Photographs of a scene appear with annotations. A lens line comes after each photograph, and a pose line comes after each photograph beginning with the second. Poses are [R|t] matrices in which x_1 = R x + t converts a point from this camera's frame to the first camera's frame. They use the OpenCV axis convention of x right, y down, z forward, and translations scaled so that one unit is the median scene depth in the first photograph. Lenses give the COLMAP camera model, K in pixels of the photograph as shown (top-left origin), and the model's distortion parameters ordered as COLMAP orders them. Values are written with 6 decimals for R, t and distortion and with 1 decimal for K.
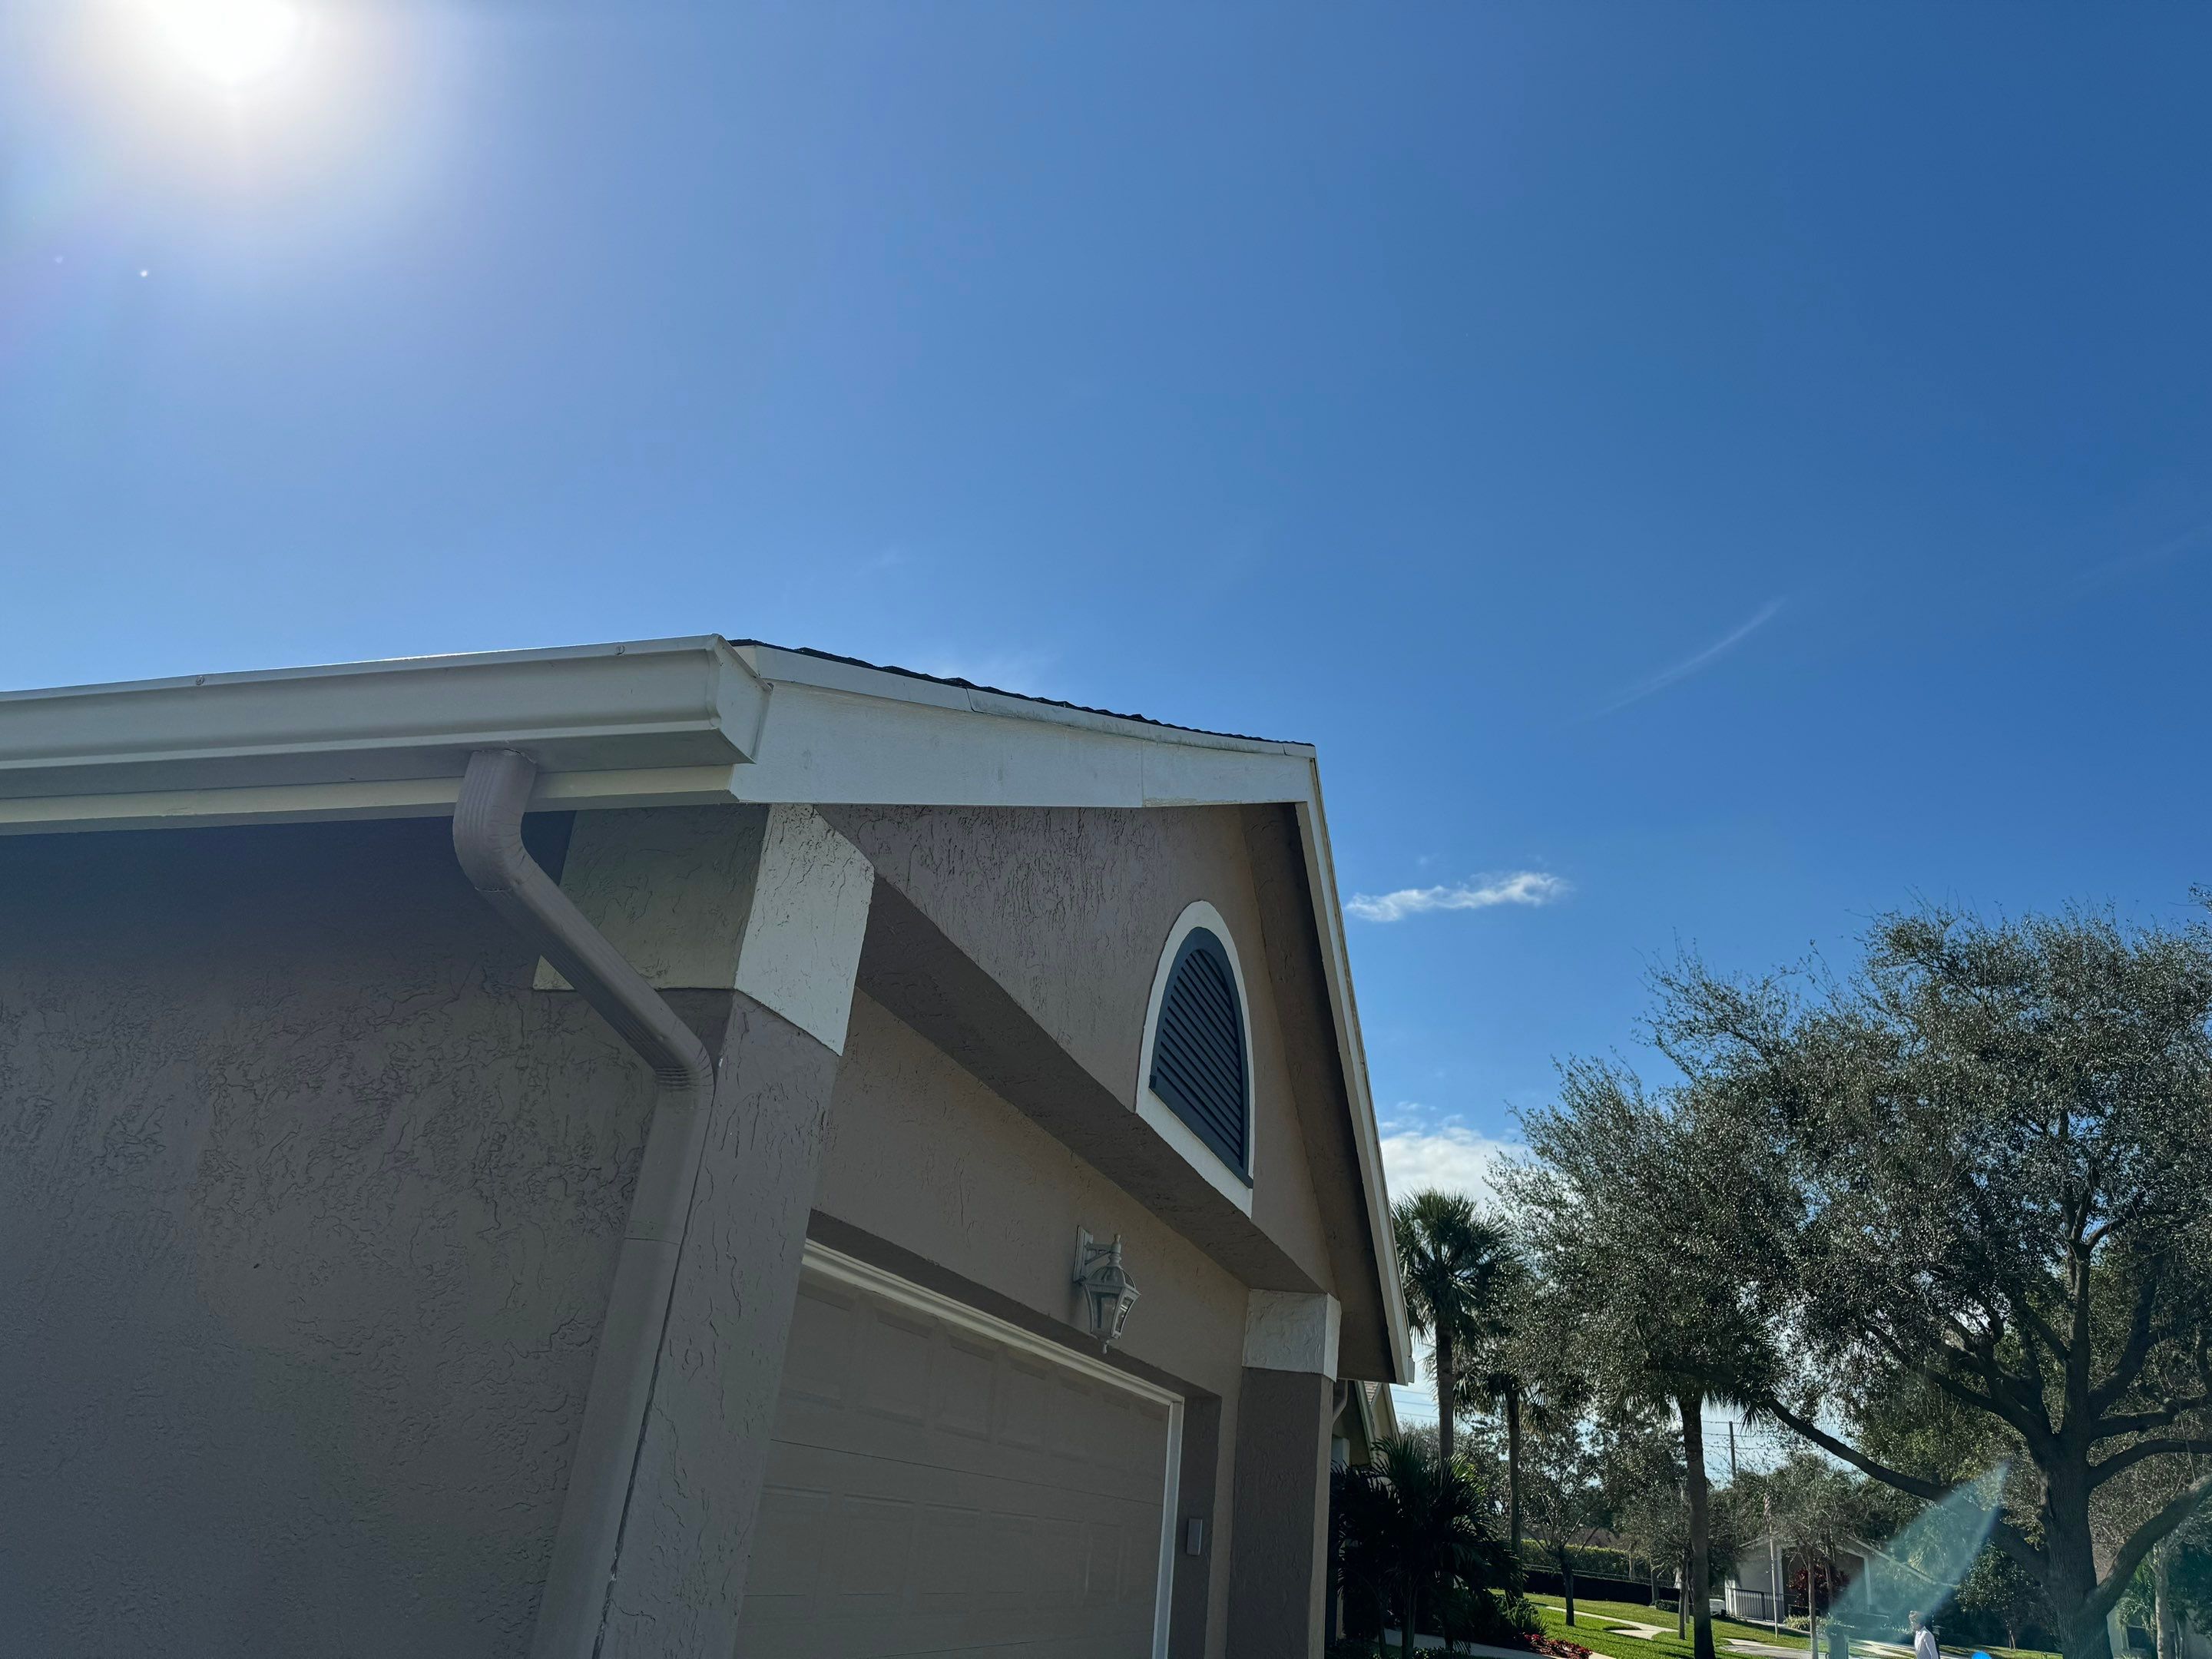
lens RADIAL K [[1561.3, 0, 1107.4], [0, 1561.3, 837.7], [0, 0, 1]] dist [0.149681, -0.264140]
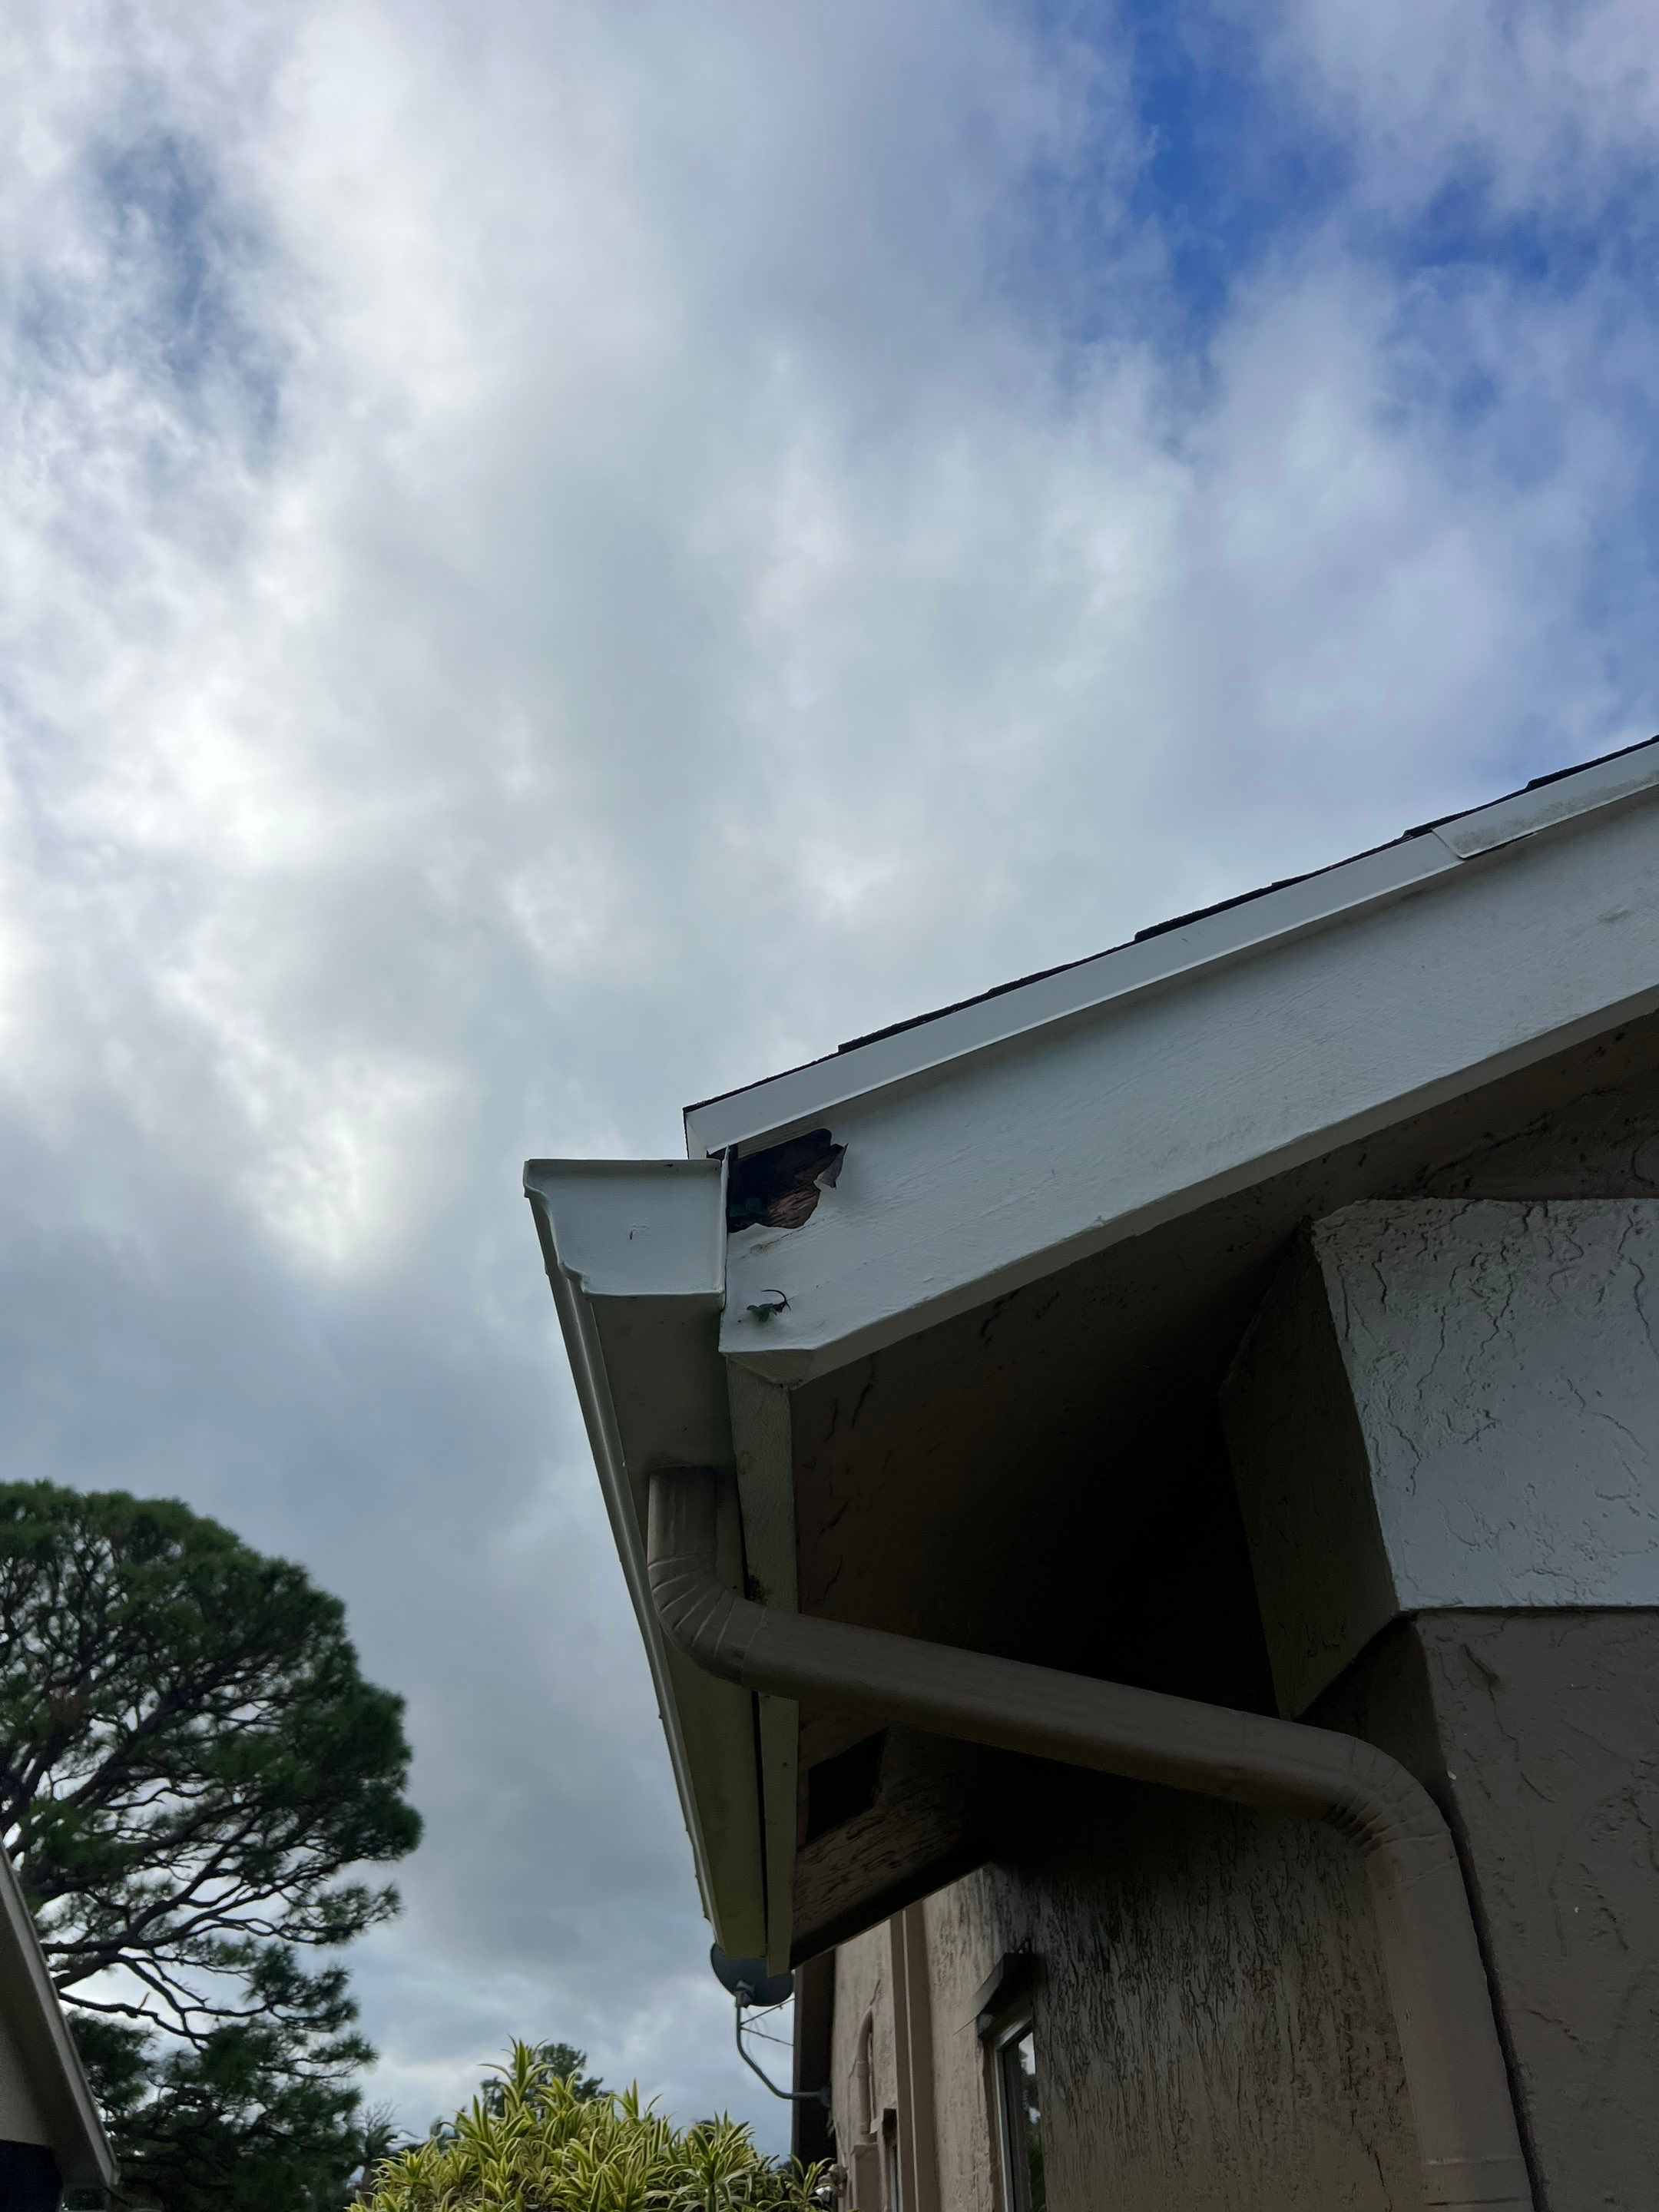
lens RADIAL K [[1682.9, 0, 810.5], [0, 1682.9, 1092.9], [0, 0, 1]] dist [0.026250, -0.004875]
pose [[0.308214, -0.620923, -0.720734, 0.179029], [0.418031, 0.768952, -0.483697, 0.141495], [0.854549, -0.152207, 0.496567, 0.569556]]
